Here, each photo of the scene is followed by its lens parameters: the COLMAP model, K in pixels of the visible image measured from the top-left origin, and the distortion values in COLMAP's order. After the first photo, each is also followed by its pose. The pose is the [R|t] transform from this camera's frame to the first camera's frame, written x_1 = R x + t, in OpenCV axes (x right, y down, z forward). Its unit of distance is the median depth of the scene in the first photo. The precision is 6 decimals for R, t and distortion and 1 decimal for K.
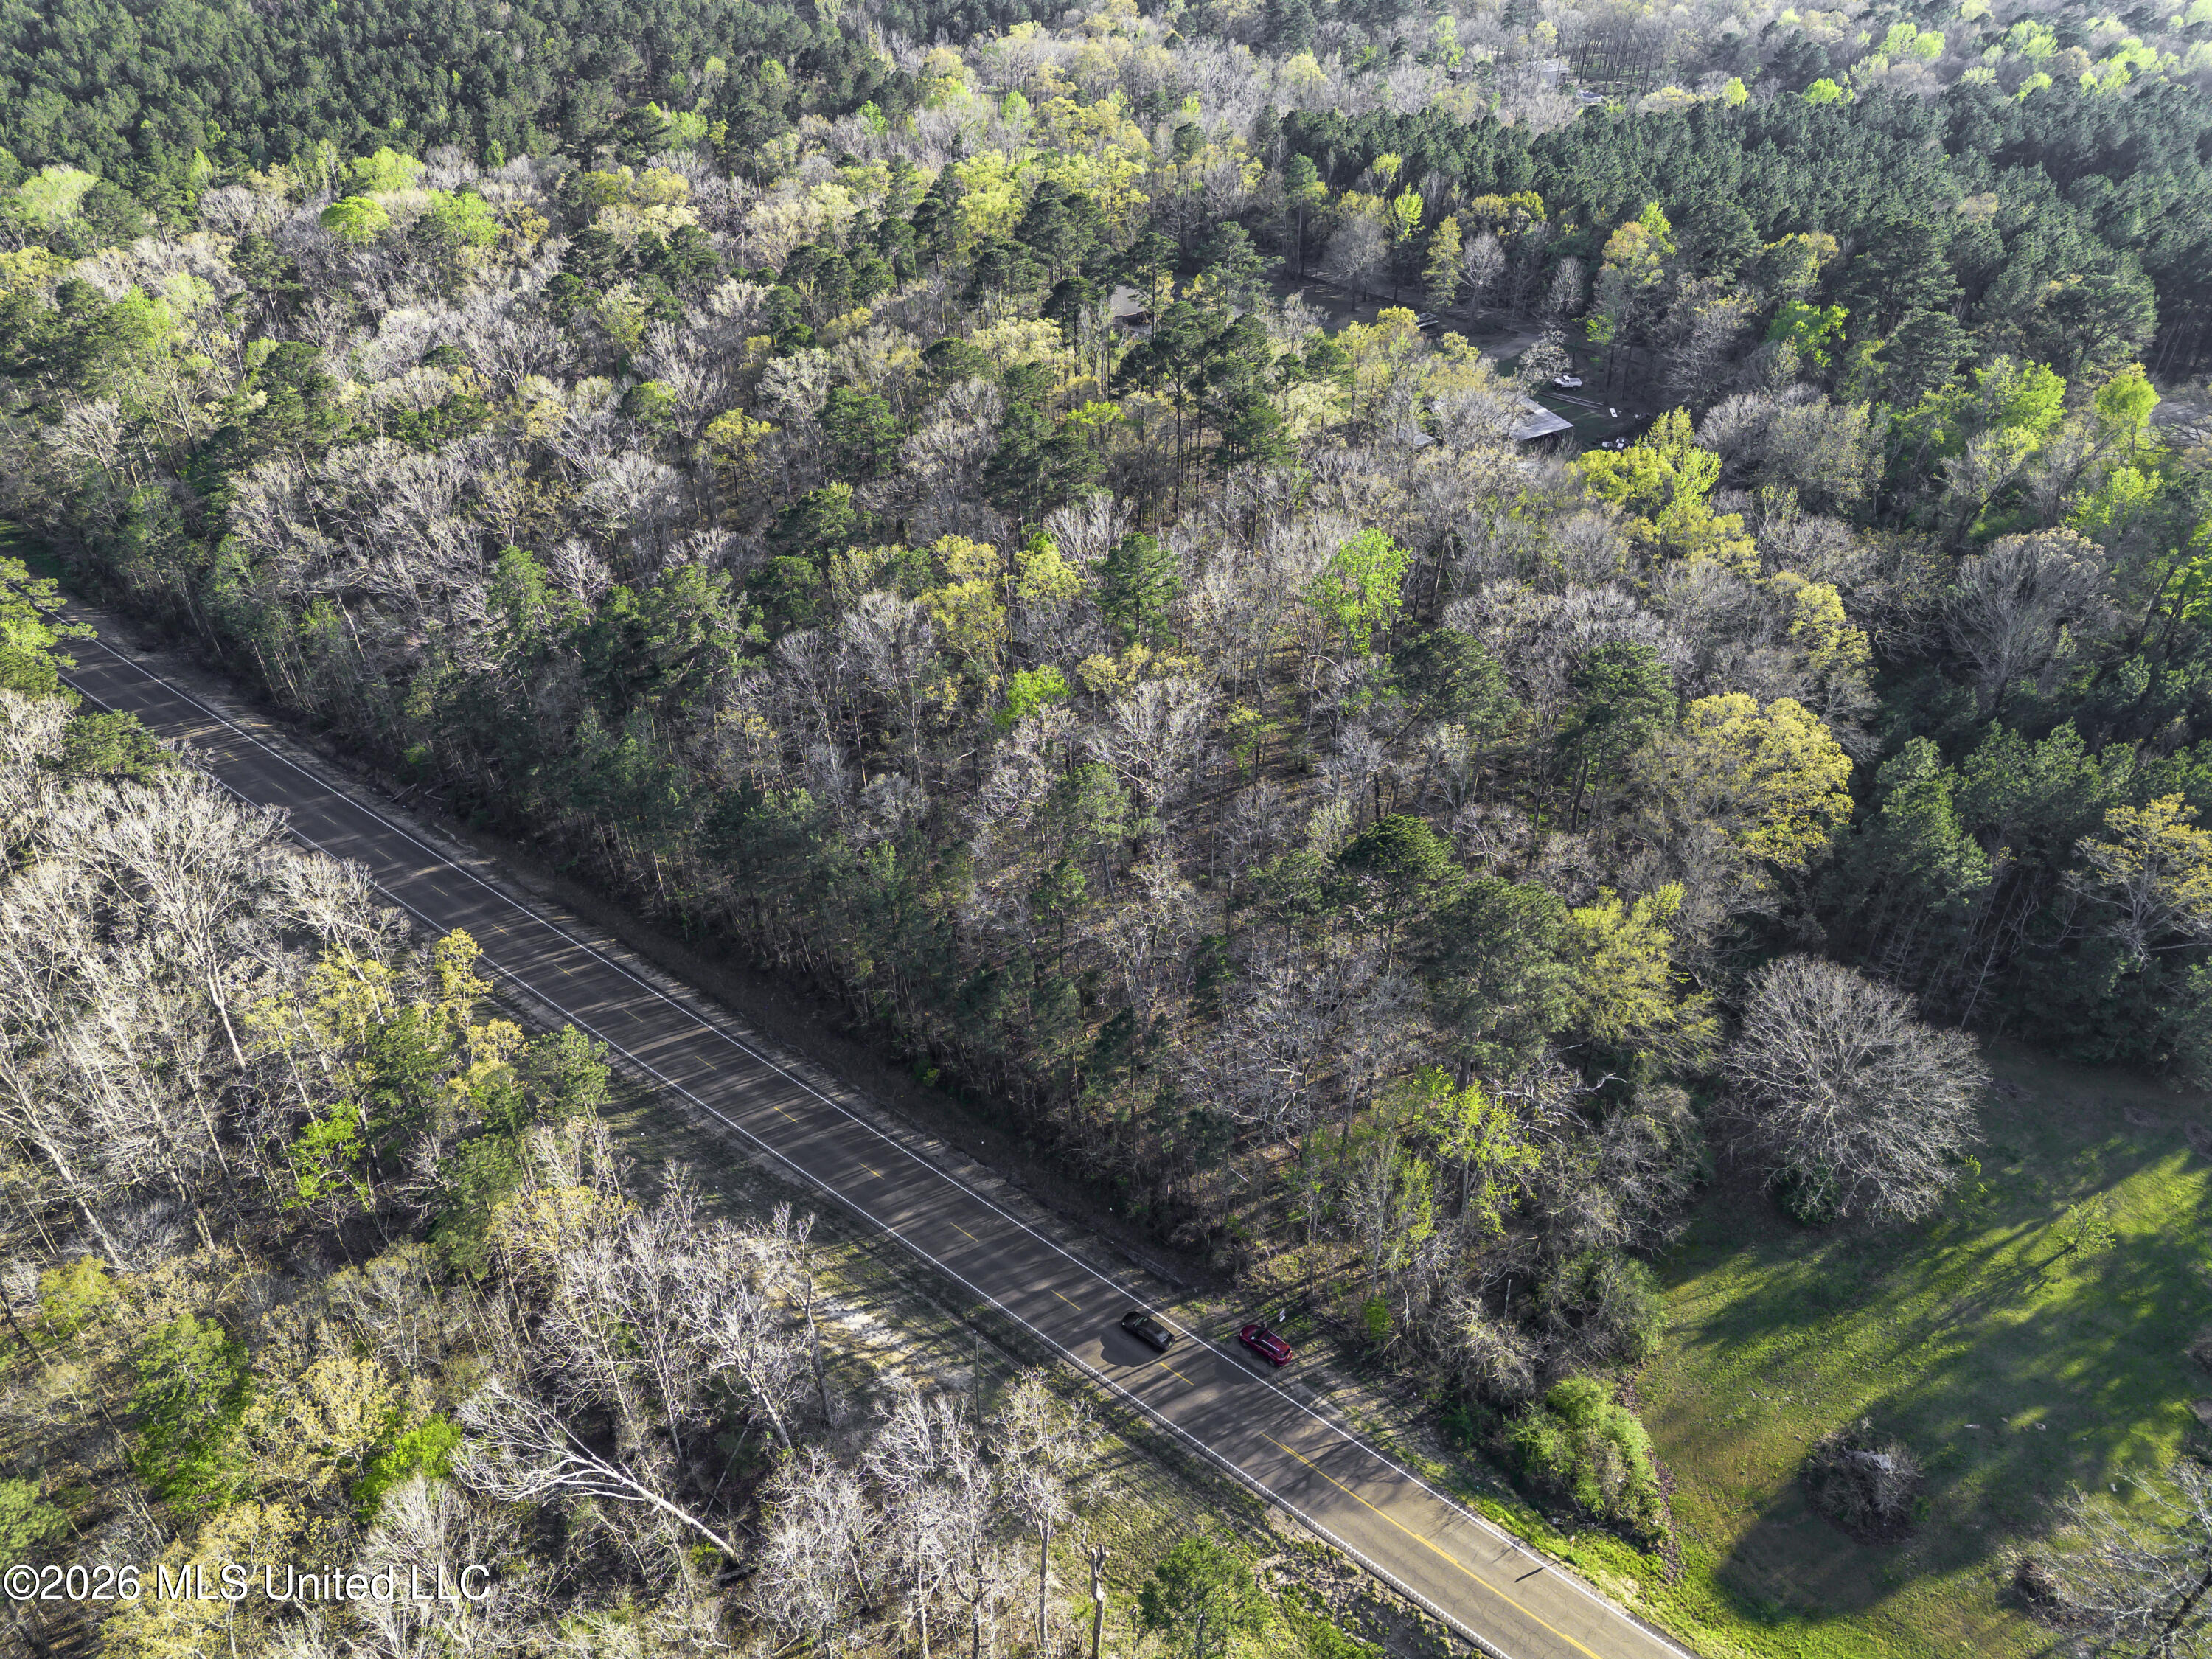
lens RADIAL K [[1553.0, 0, 1106.0], [0, 1553.0, 836.5], [0, 0, 1]] dist [0.076140, -0.064267]
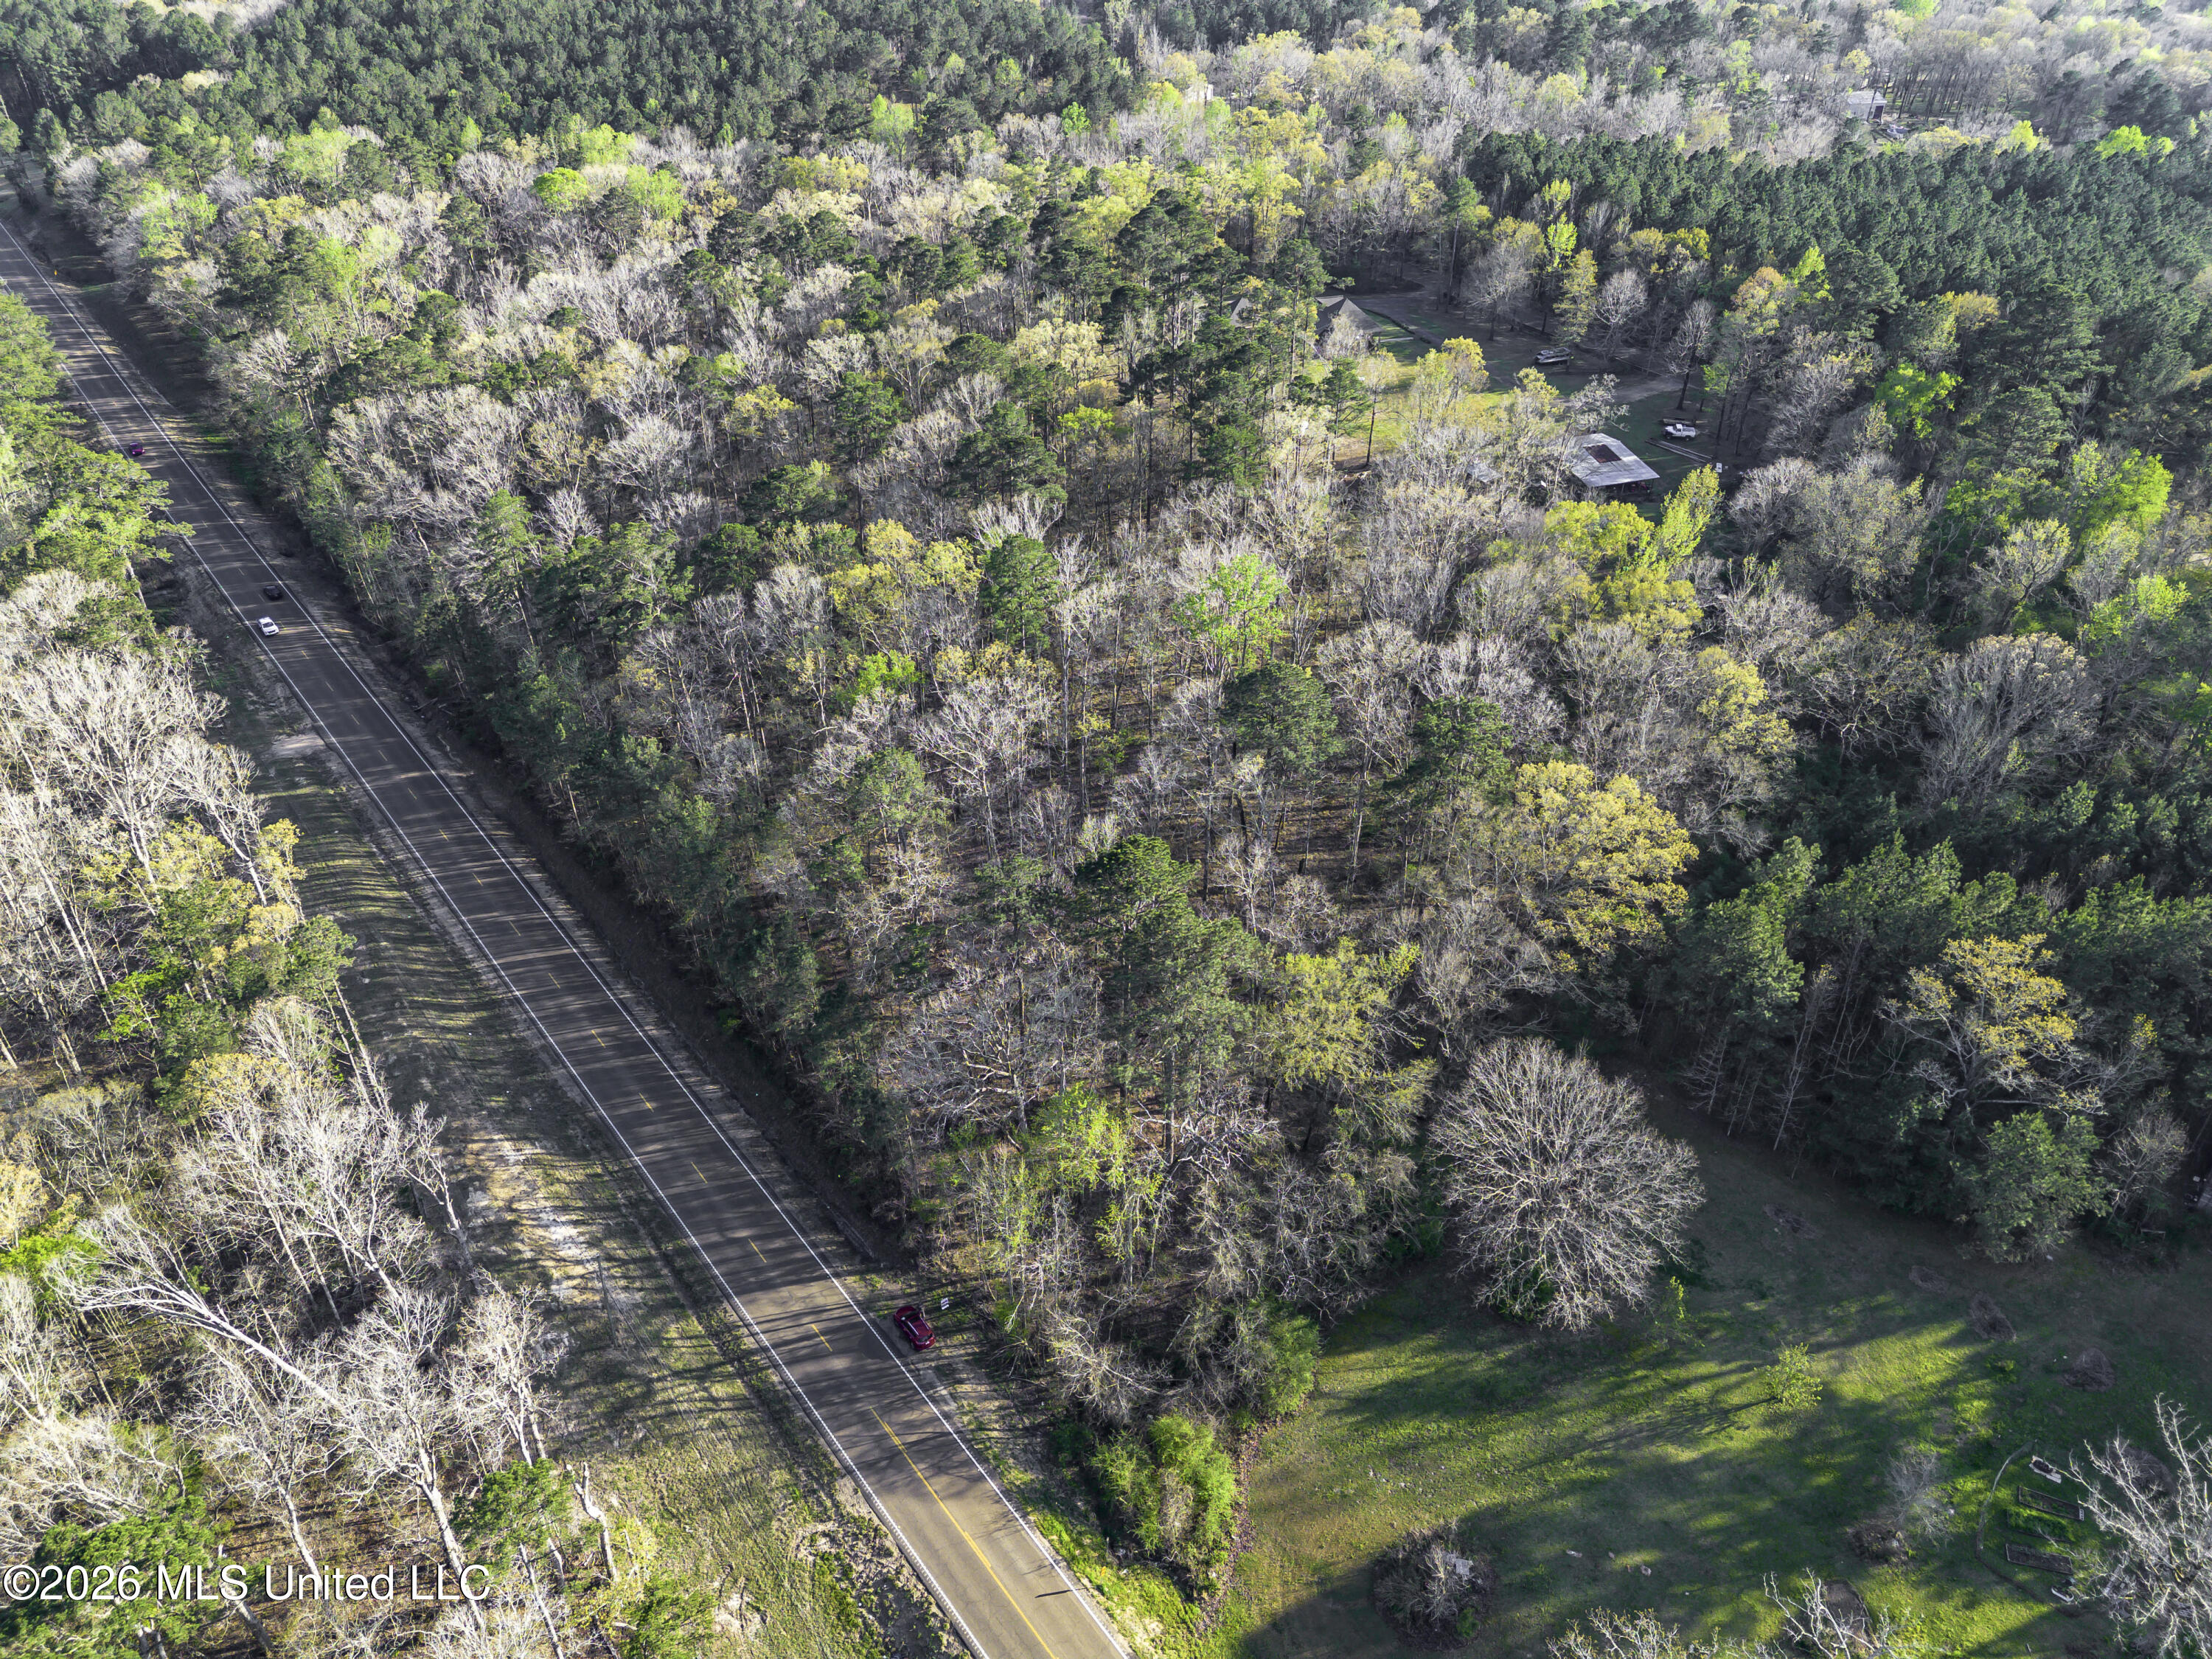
lens RADIAL K [[1553.0, 0, 1106.0], [0, 1553.0, 836.5], [0, 0, 1]] dist [0.076140, -0.064267]
pose [[0.971474, 0.137768, -0.193024, 0.280067], [-0.138130, 0.990346, 0.011650, -0.016918], [0.192765, 0.015345, 0.981125, 0.010700]]
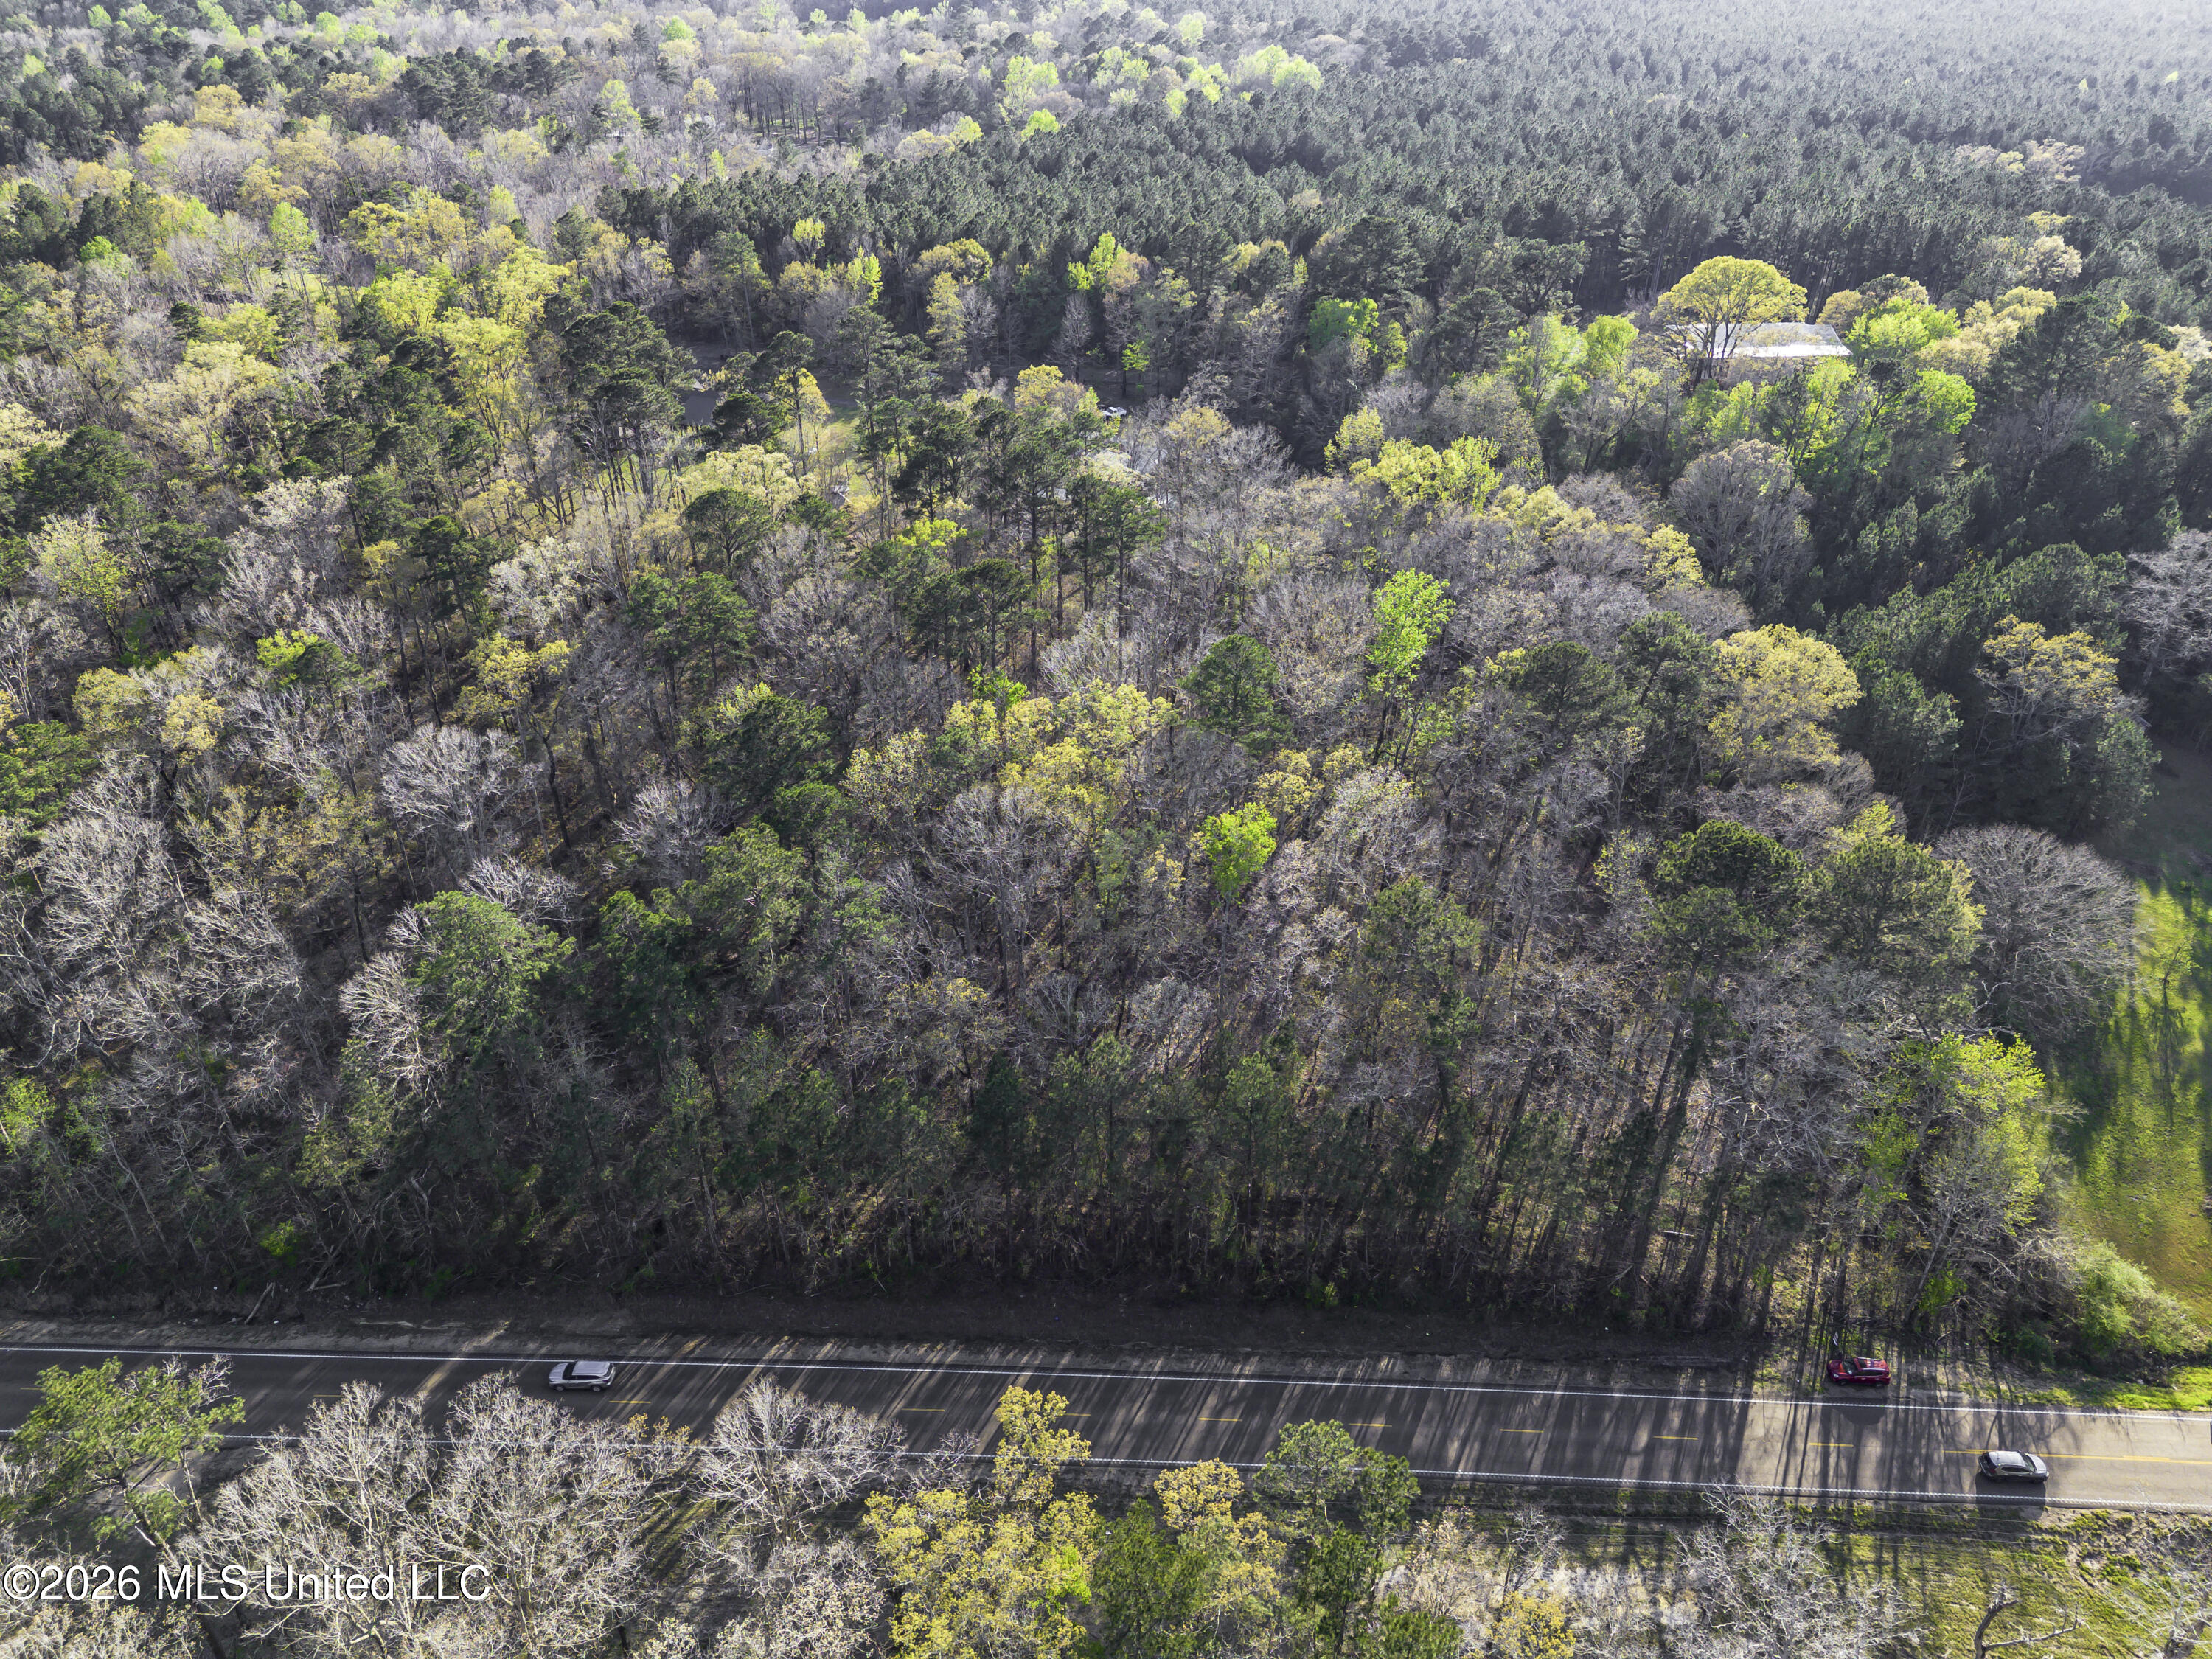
lens RADIAL K [[1560.5, 0, 1106.0], [0, 1560.5, 829.5], [0, 0, 1]] dist [0.063931, -0.044273]
pose [[0.804748, -0.320412, 0.499717, -0.493899], [0.335699, 0.939923, 0.062053, -0.159295], [-0.489578, 0.117818, 0.863963, 0.247142]]
